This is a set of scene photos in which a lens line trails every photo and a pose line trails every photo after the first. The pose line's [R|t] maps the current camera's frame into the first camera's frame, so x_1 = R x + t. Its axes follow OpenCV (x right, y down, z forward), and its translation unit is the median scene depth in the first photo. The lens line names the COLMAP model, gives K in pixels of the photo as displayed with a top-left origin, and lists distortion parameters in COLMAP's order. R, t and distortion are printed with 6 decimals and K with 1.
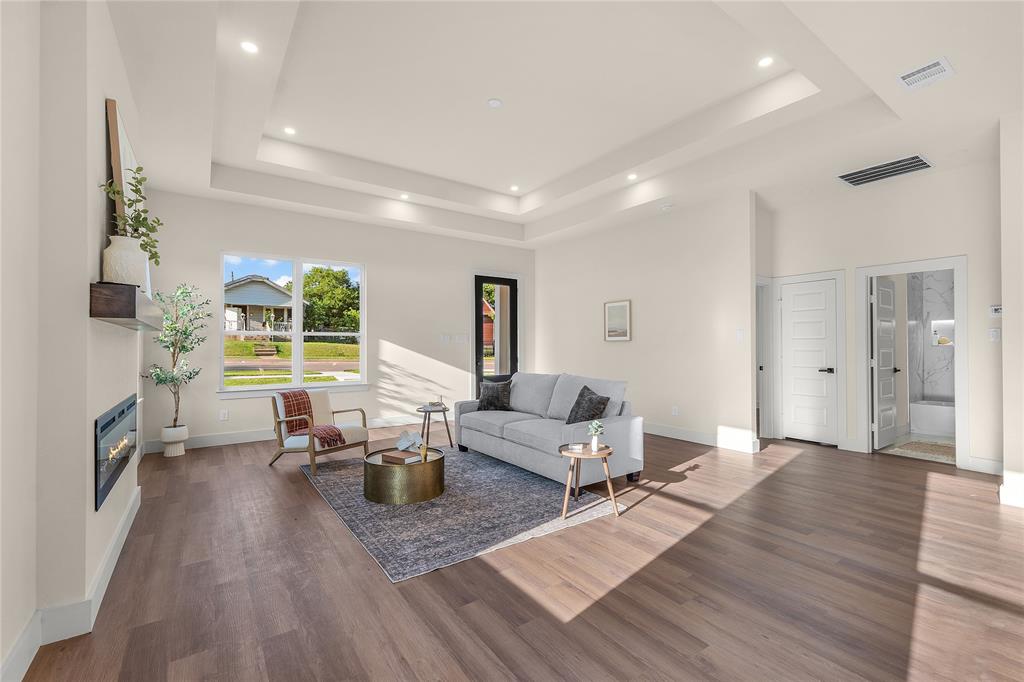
lens RADIAL K [[434.5, 0, 518.0], [0, 434.5, 342.5], [0, 0, 1]] dist [0.004704, 0.000858]
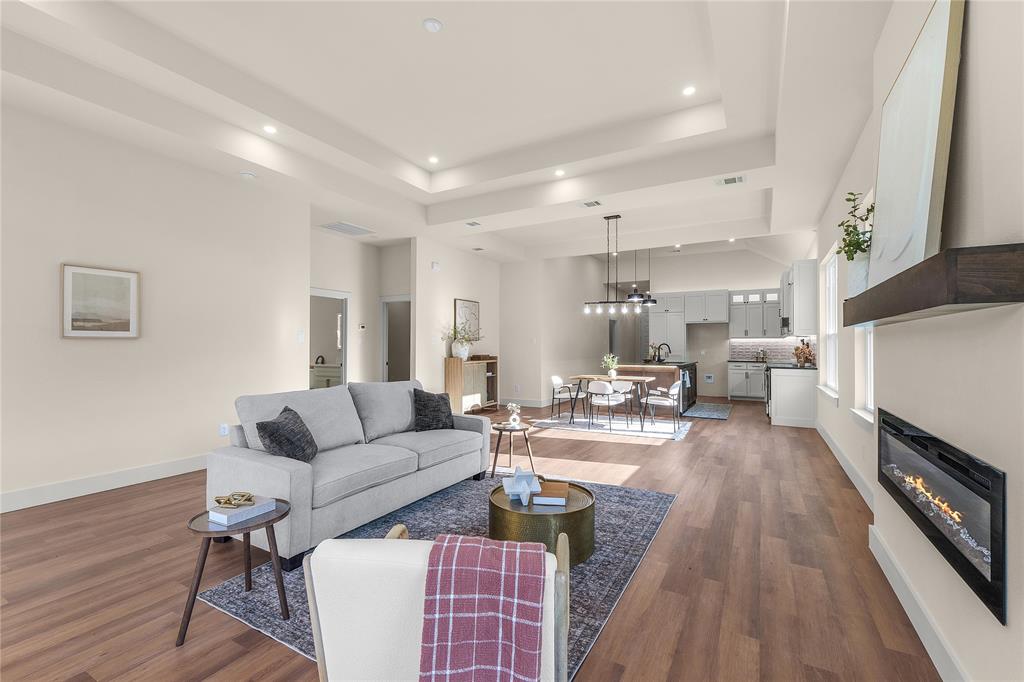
lens RADIAL K [[434.5, 0, 518.5], [0, 434.5, 344.6], [0, 0, 1]] dist [0.004704, 0.000858]
pose [[-0.419889, 0.009387, 0.907527, -0.758935], [-0.006988, 0.999883, -0.013575, 0.012643], [-0.907549, -0.012042, -0.419774, 1.118998]]
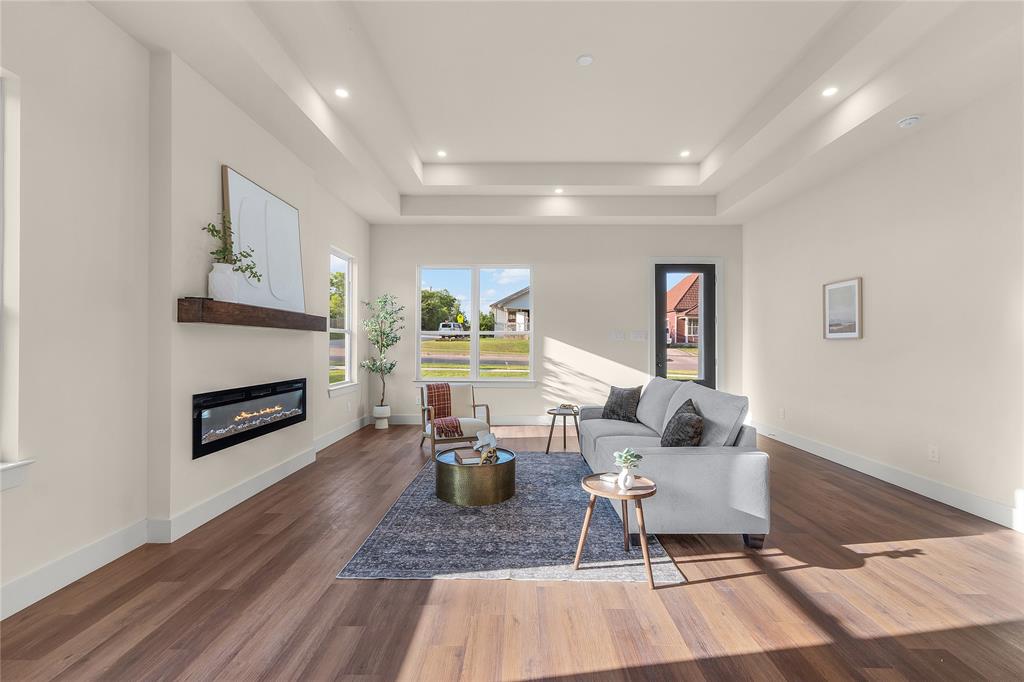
lens RADIAL K [[434.5, 0, 521.2], [0, 434.5, 343.1], [0, 0, 1]] dist [0.004704, 0.000858]
pose [[0.810216, 0.003577, -0.586120, 0.331331], [-0.000862, 0.999988, 0.004912, 0.000694], [0.586131, -0.003475, 0.810209, 0.219988]]
